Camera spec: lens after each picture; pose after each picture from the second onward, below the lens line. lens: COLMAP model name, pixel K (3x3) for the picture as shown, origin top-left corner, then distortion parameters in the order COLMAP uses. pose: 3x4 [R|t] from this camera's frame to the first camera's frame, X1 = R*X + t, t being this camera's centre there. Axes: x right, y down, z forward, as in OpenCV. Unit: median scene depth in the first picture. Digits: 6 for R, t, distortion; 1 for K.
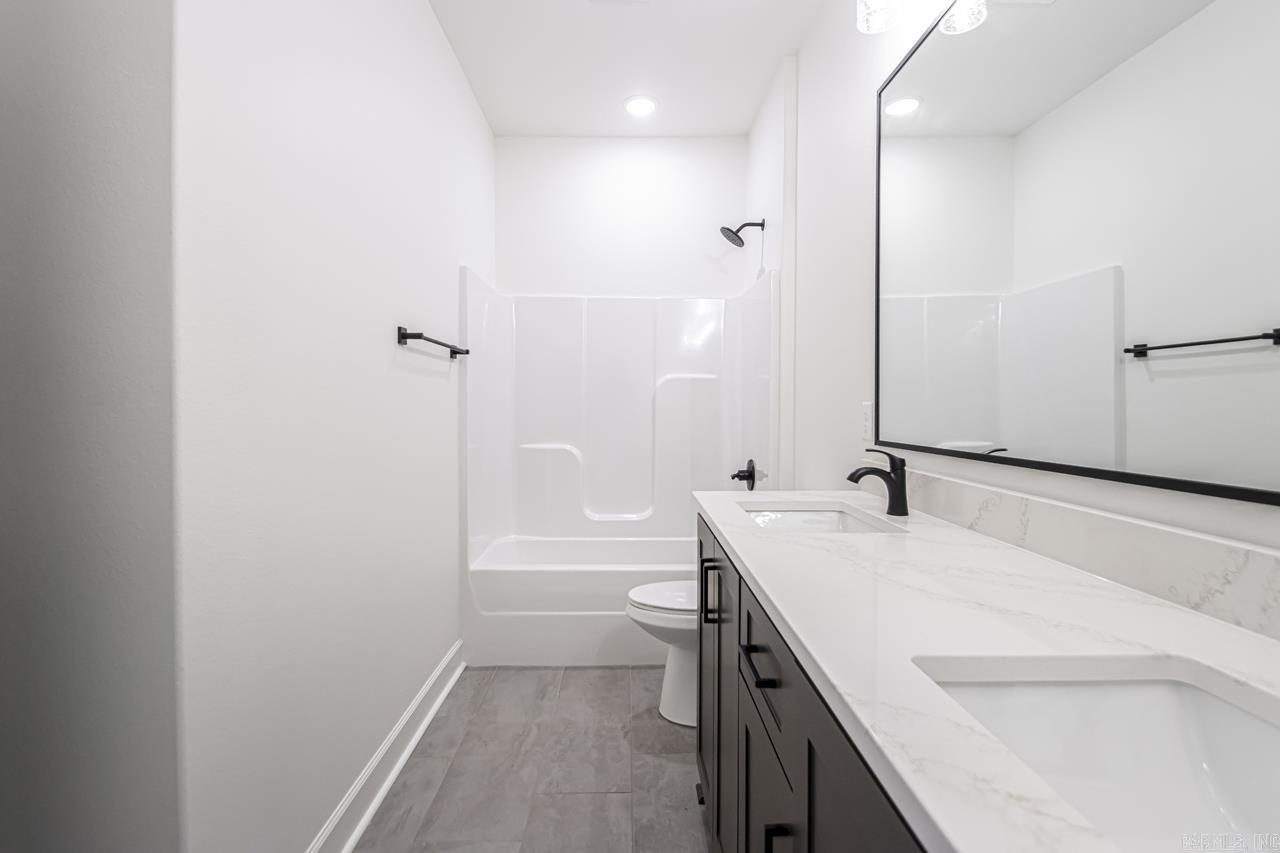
lens RADIAL K [[599.0, 0, 648.0], [0, 599.0, 421.5], [0, 0, 1]] dist [0.031599, -0.023347]
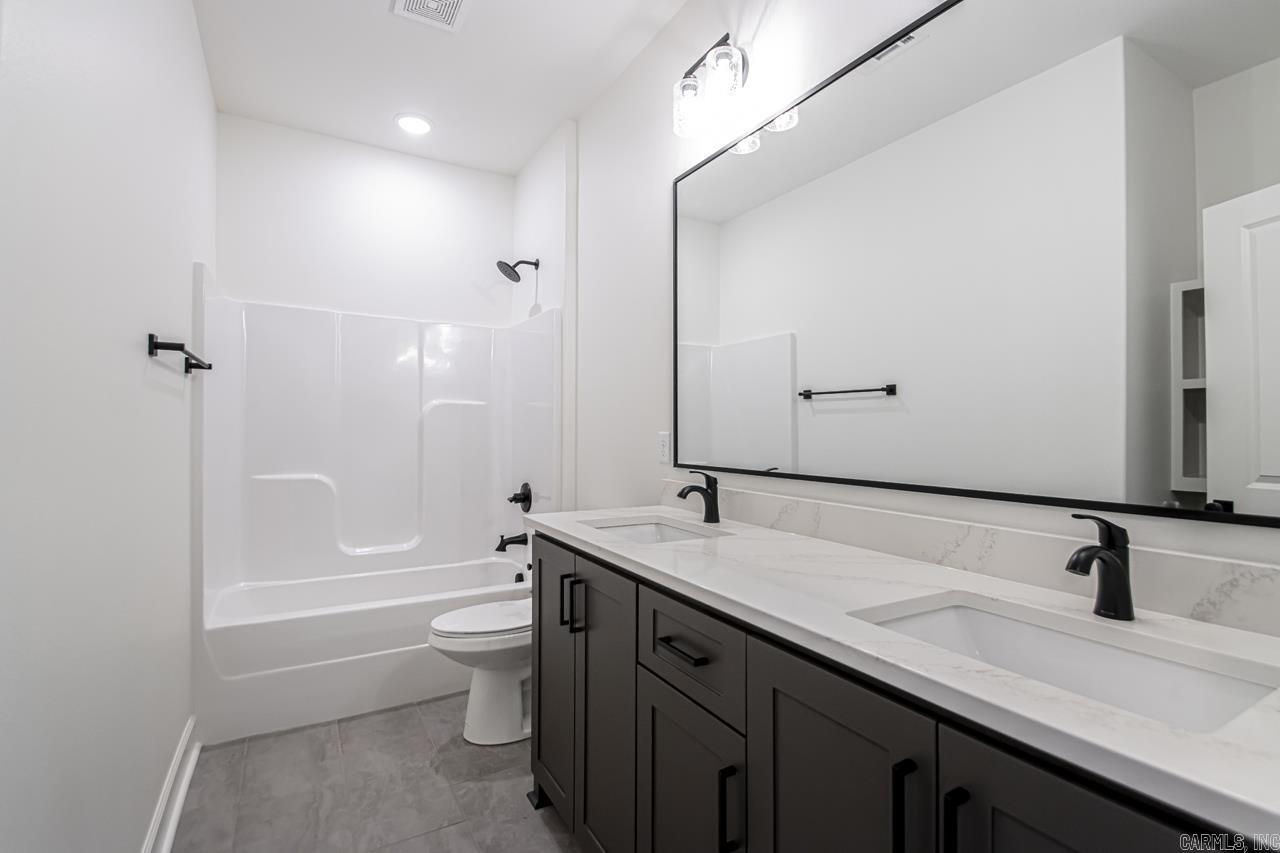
lens RADIAL K [[584.6, 0, 640.8], [0, 584.6, 433.5], [0, 0, 1]] dist [0.026260, -0.018006]
pose [[0.876572, 0.003326, 0.481259, -0.204149], [0.005325, 0.999848, -0.016609, -0.007522], [-0.481241, 0.017122, 0.876421, -0.005072]]
